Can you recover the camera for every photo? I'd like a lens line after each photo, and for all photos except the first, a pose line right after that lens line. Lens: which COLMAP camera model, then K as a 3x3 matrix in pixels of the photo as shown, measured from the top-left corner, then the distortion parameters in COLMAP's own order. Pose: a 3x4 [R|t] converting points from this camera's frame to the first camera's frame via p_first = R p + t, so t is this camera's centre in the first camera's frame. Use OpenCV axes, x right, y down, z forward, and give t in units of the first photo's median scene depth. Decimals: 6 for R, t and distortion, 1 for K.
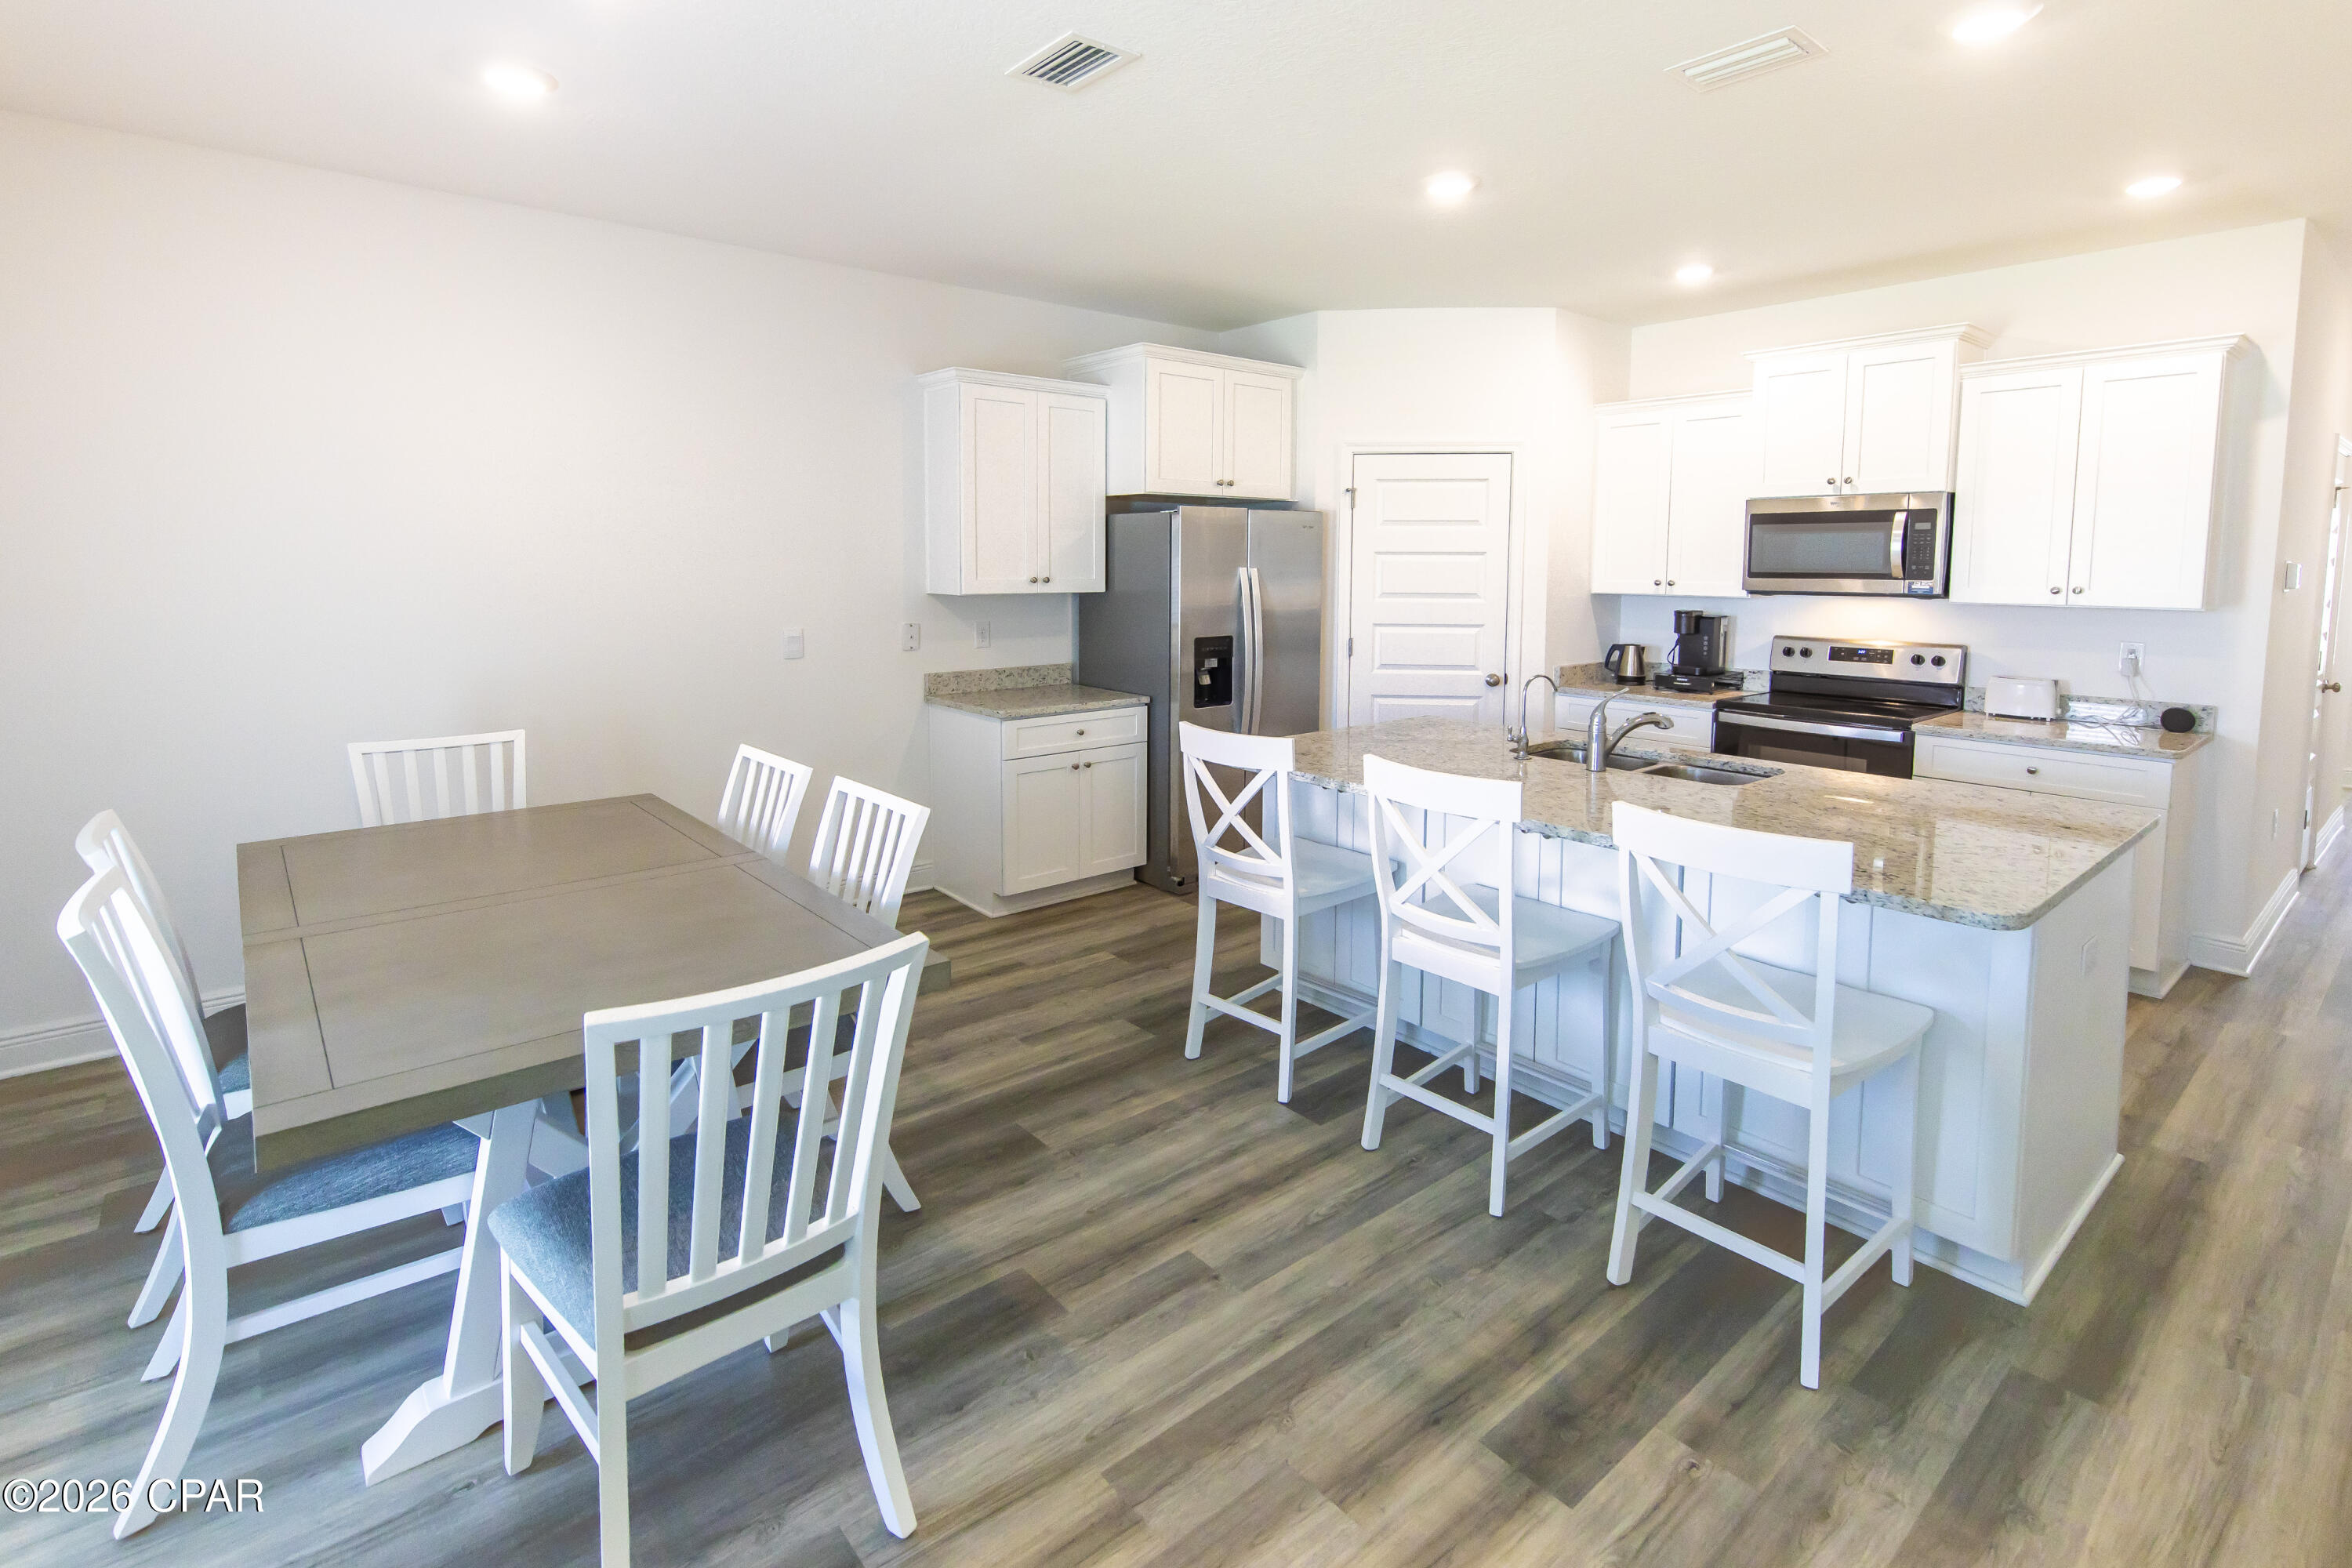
lens RADIAL K [[1099.9, 0, 1165.9], [0, 1099.9, 647.1], [0, 0, 1]] dist [0.003024, -0.000759]
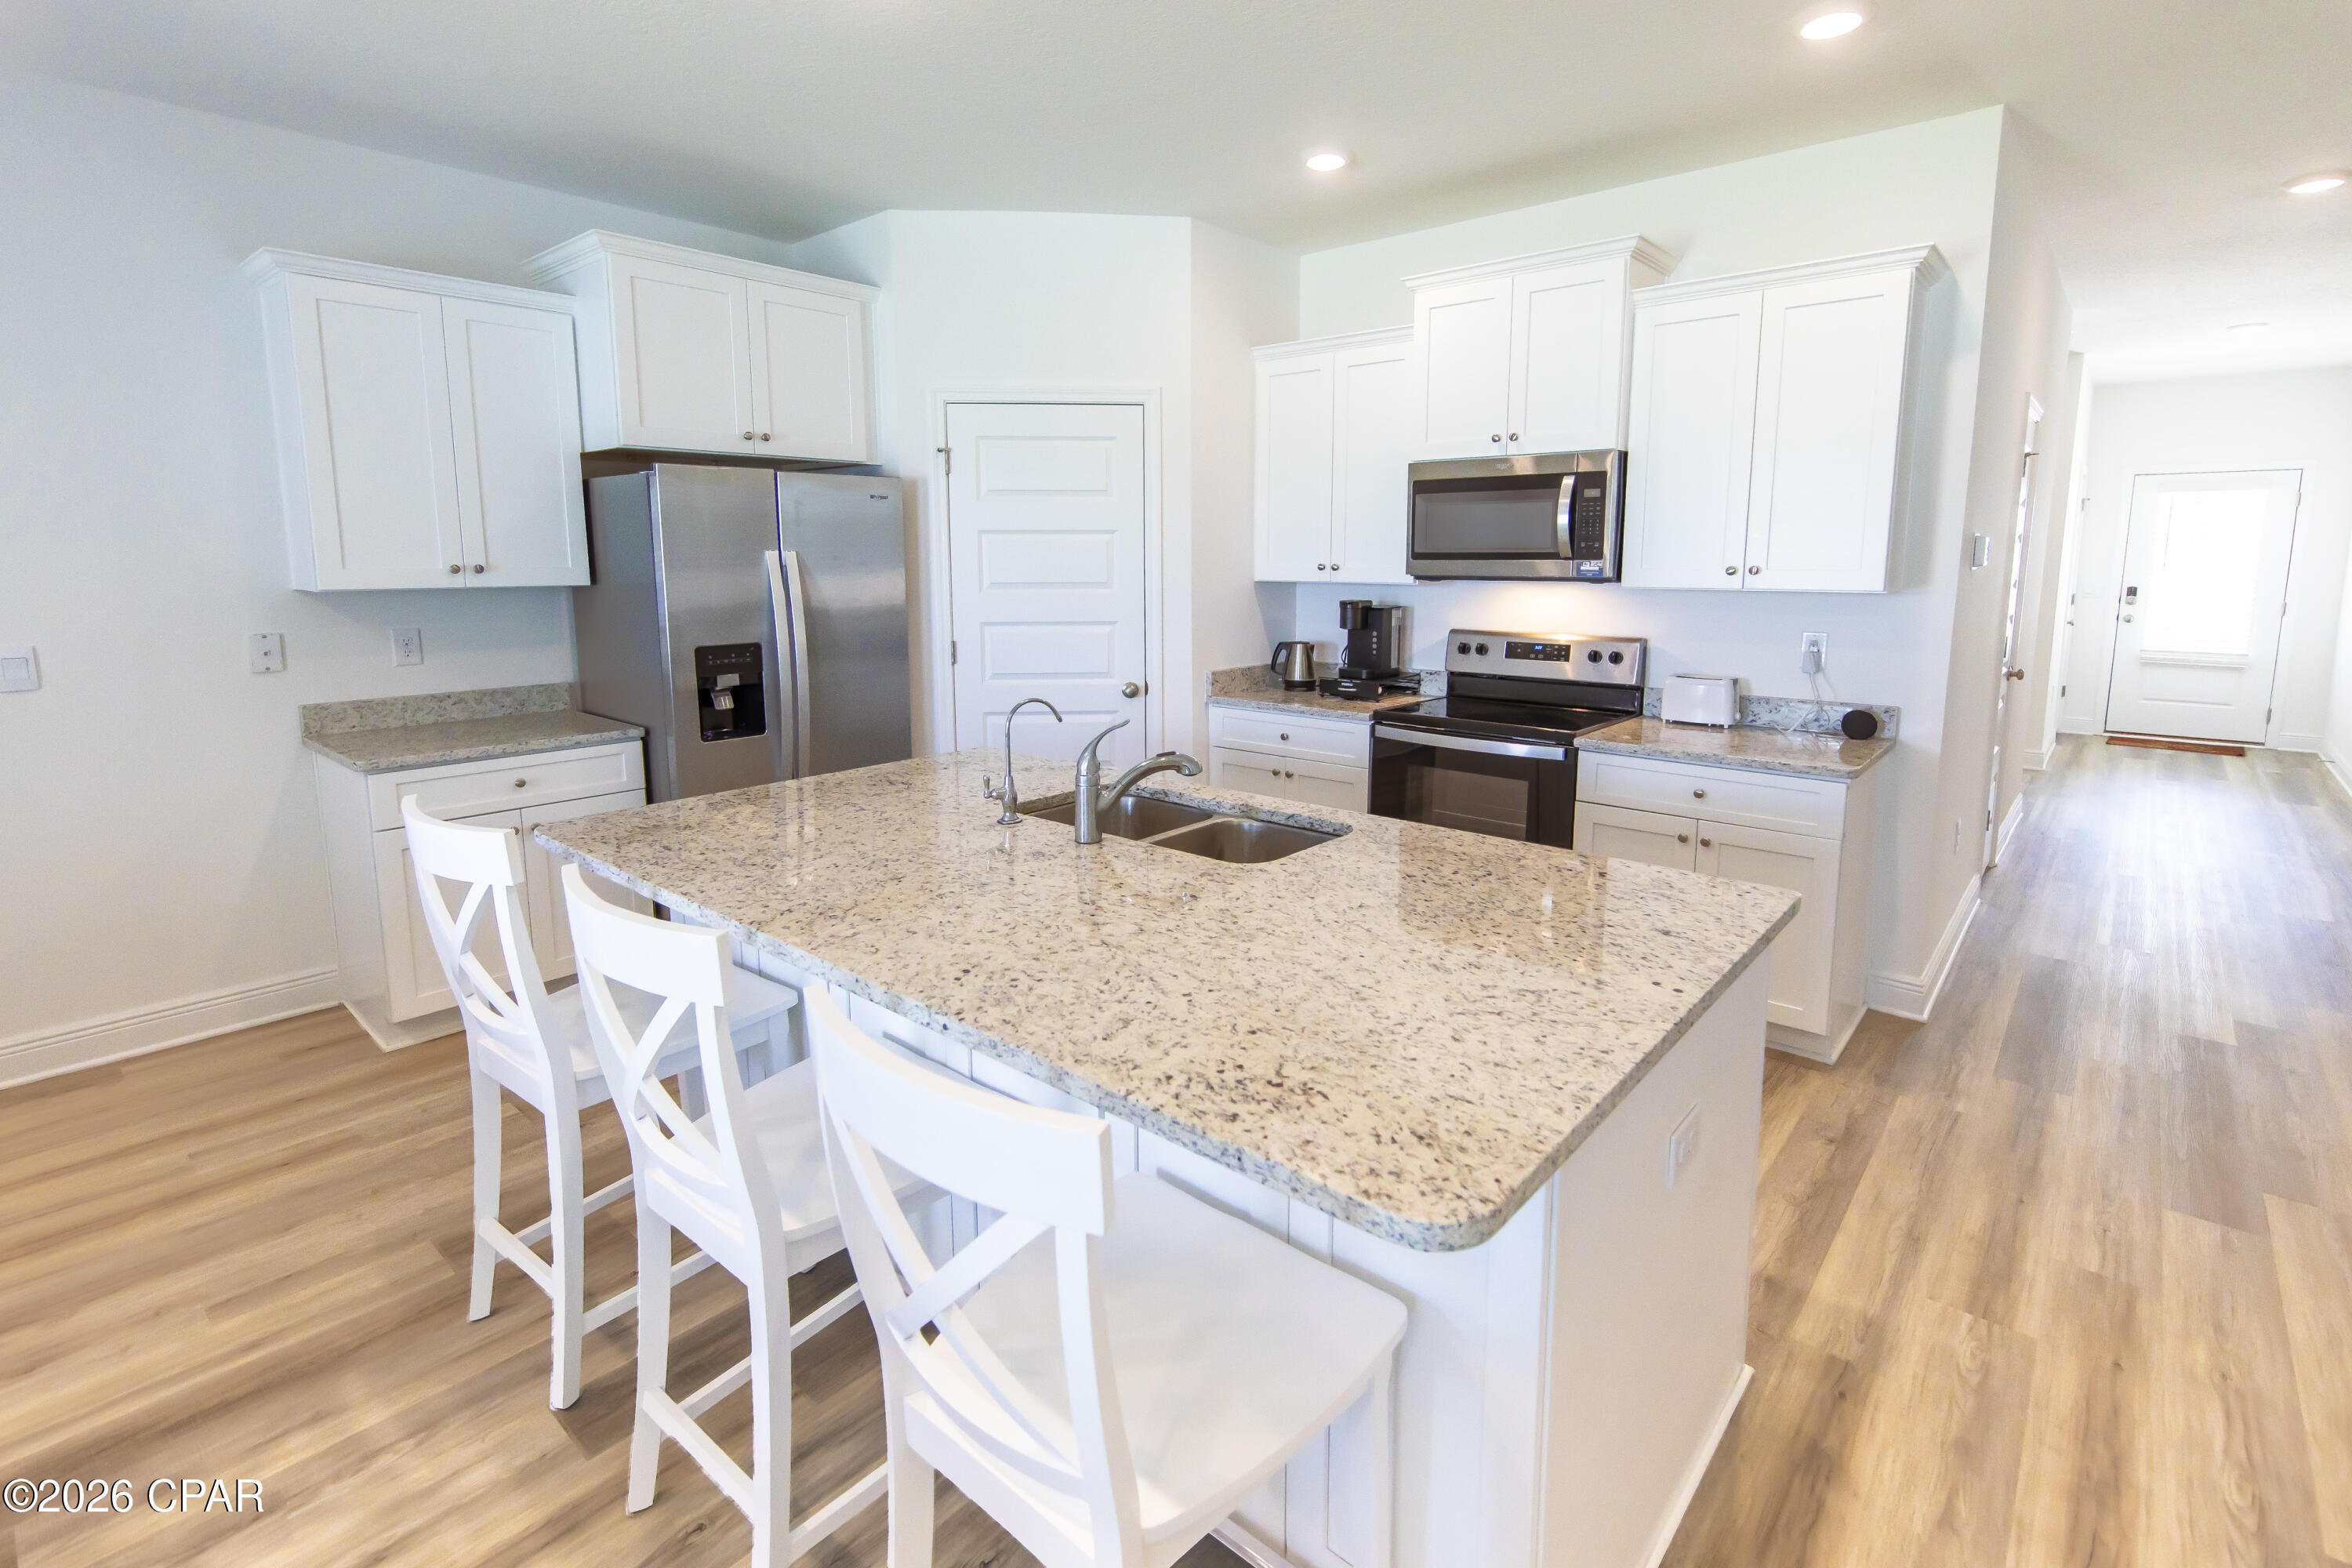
lens RADIAL K [[1137.0, 0, 1178.1], [0, 1137.0, 706.0], [0, 0, 1]] dist [0.002500, -0.000047]
pose [[0.983576, -0.029151, 0.178125, 0.216298], [0.019135, 0.998151, 0.057690, -0.006852], [-0.179478, -0.053334, 0.982315, 0.206474]]
